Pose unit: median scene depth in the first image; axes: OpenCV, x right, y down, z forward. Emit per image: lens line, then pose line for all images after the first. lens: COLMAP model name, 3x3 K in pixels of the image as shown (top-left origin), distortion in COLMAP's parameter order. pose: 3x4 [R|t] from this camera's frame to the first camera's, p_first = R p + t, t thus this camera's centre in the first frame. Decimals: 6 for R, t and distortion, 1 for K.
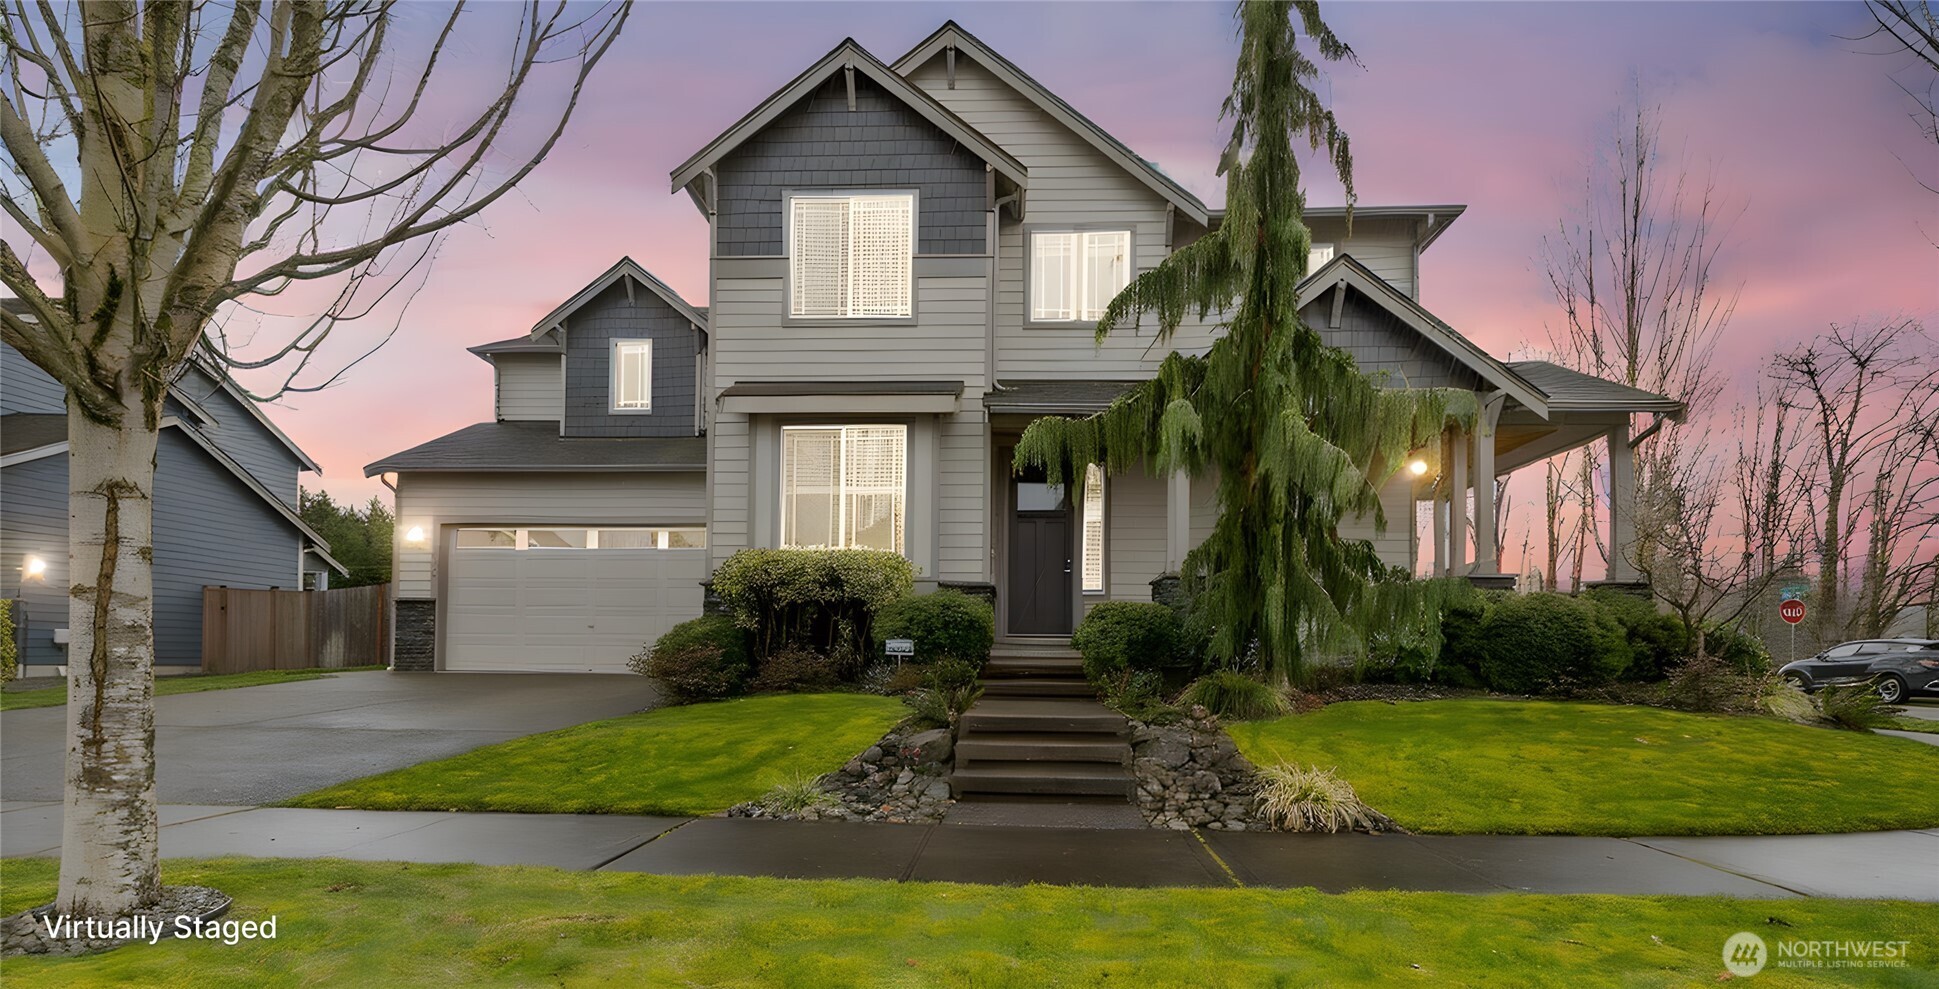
lens RADIAL K [[1250.0, 0, 933.2], [0, 1250.0, 494.8], [0, 0, 1]] dist [0.019214, -0.005162]
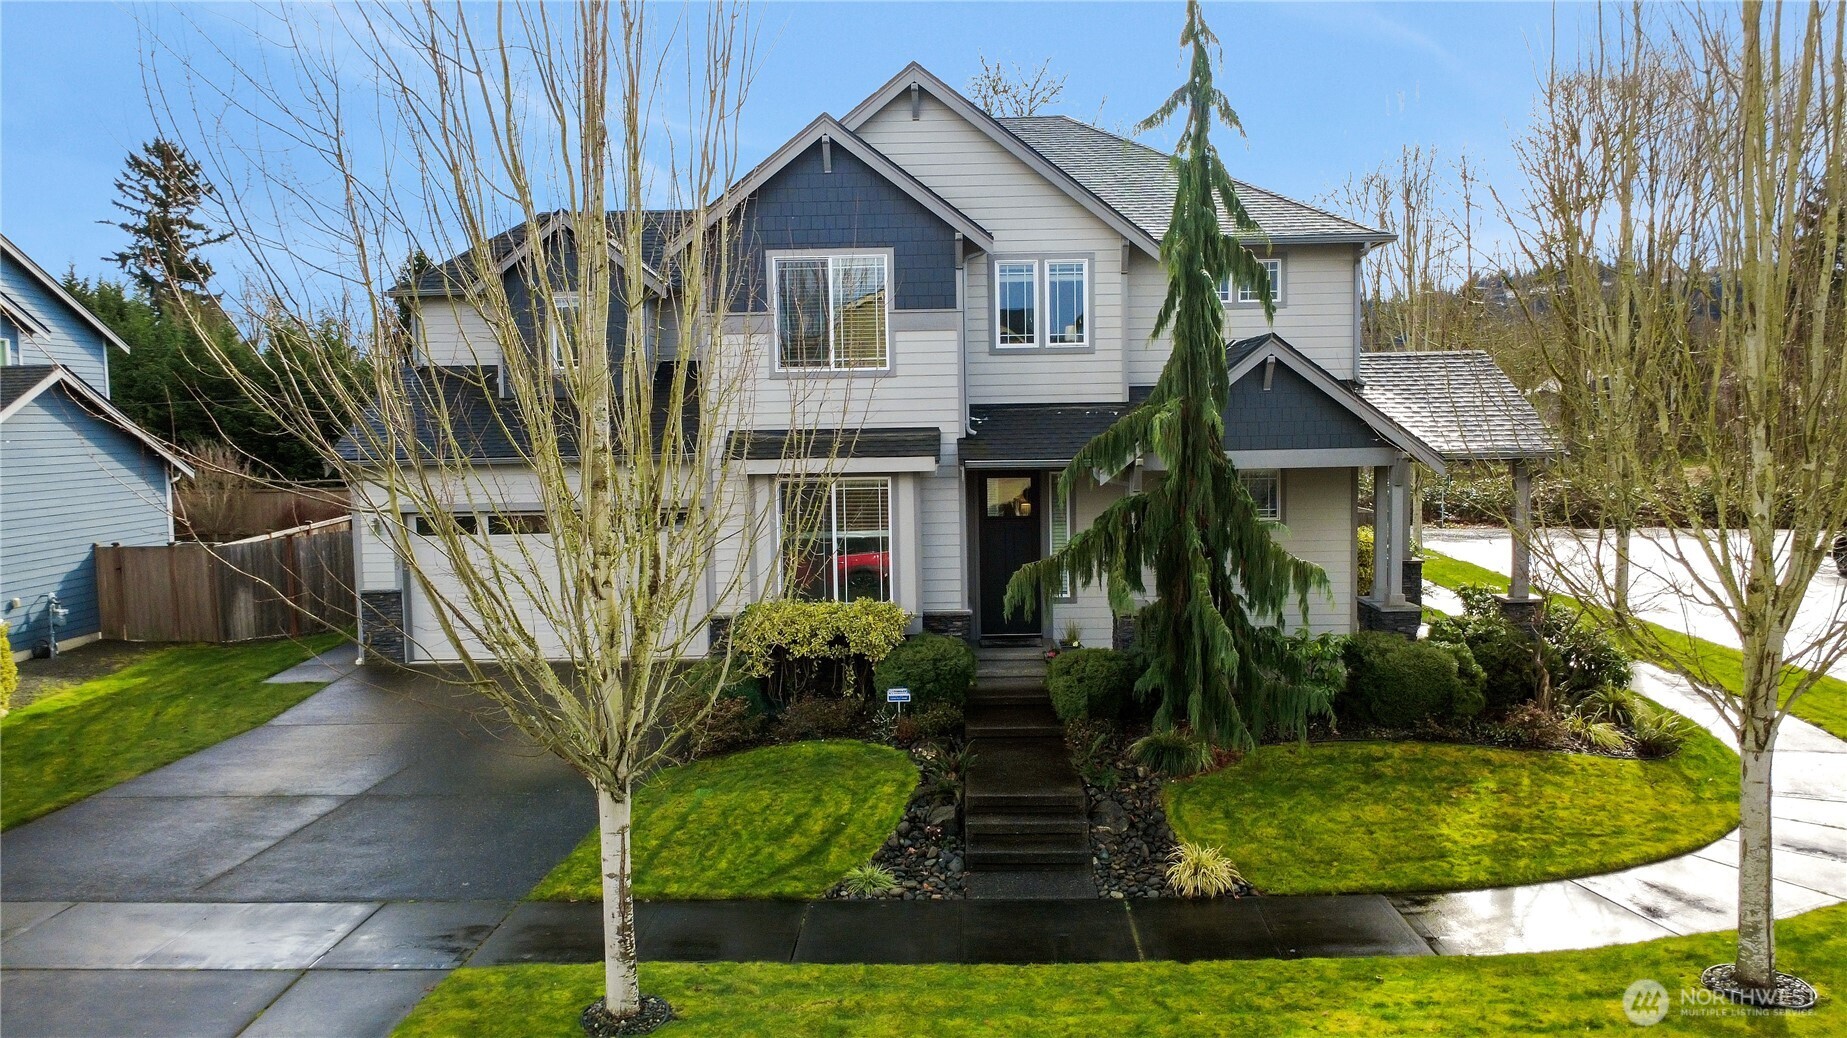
lens RADIAL K [[1347.9, 0, 932.4], [0, 1347.9, 529.4], [0, 0, 1]] dist [-0.001143, 0.003523]
pose [[0.999082, -0.028853, 0.031678, -0.022202], [0.026263, 0.996503, 0.079322, -0.098051], [-0.033856, -0.078417, 0.996346, -0.187818]]
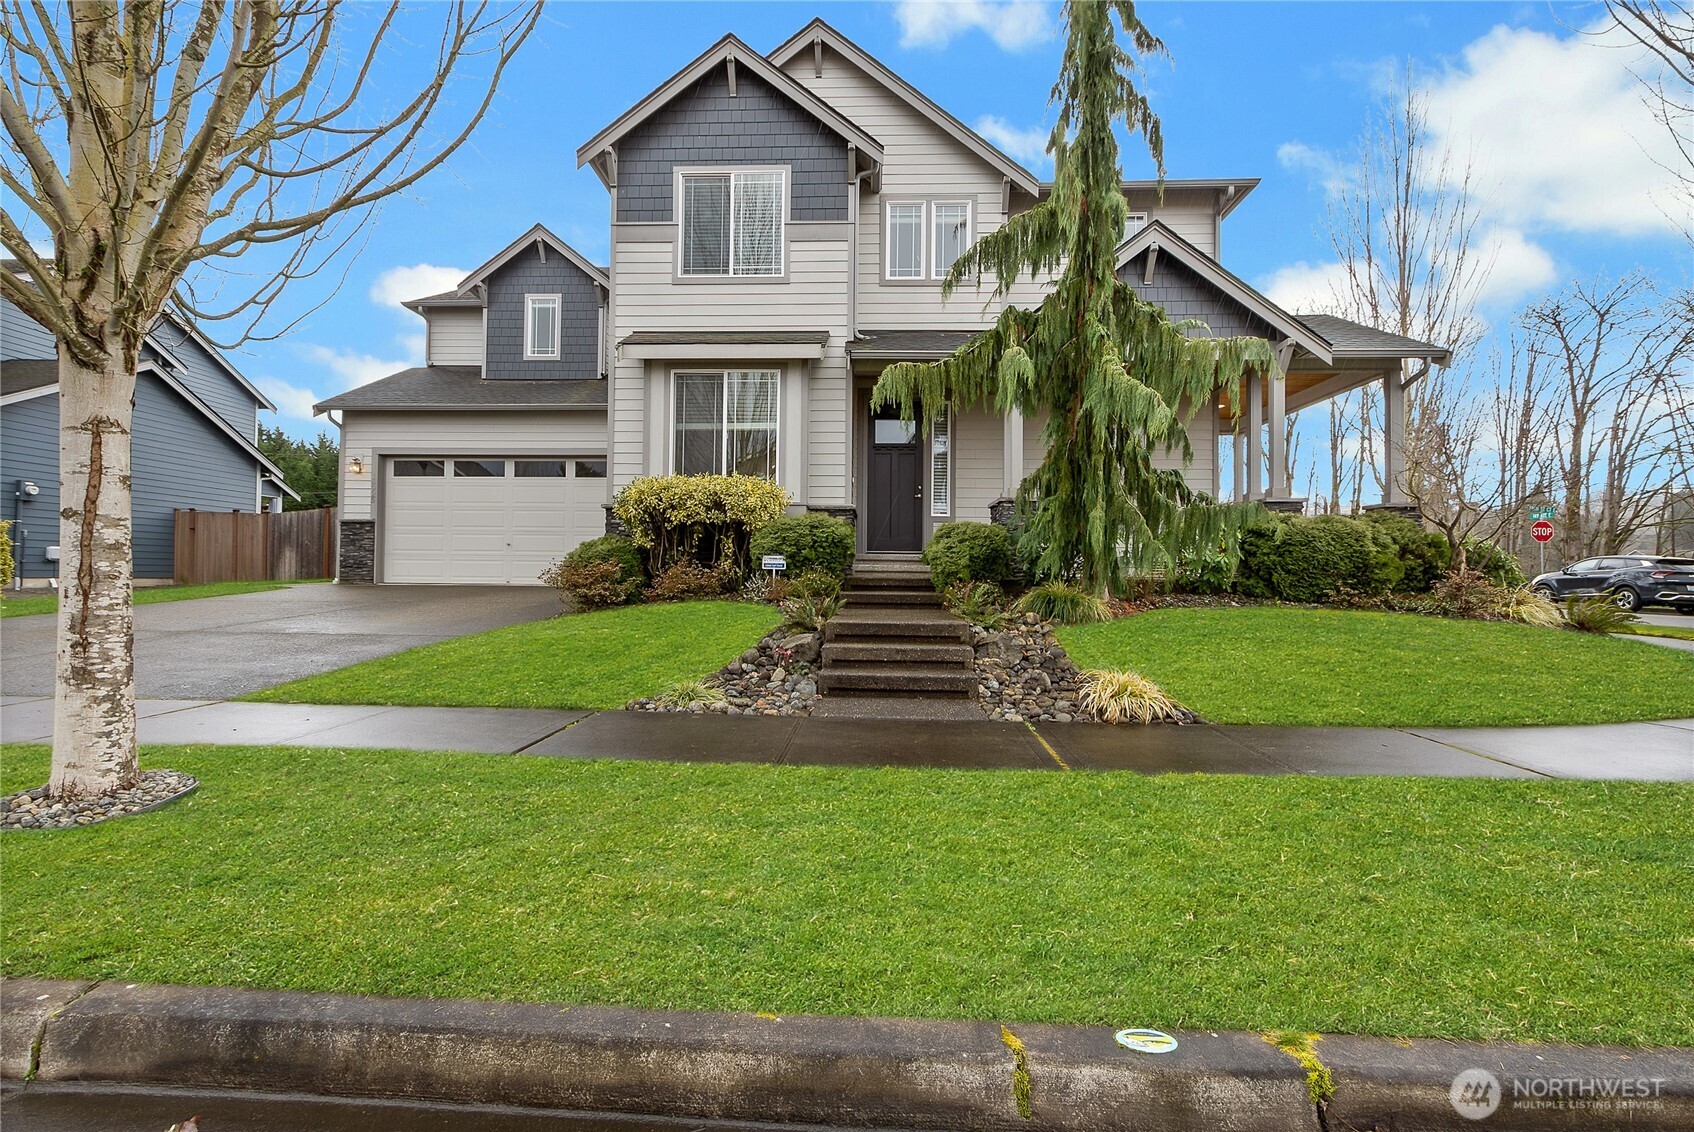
lens RADIAL K [[780.7, 0, 839.5], [0, 780.7, 566.5], [0, 0, 1]] dist [0.013403, -0.001835]
pose [[0.999995, 0.001980, 0.002501, 0.032684], [-0.001927, 0.999773, -0.021241, 0.142412], [-0.002543, 0.021236, 0.999771, 0.276990]]
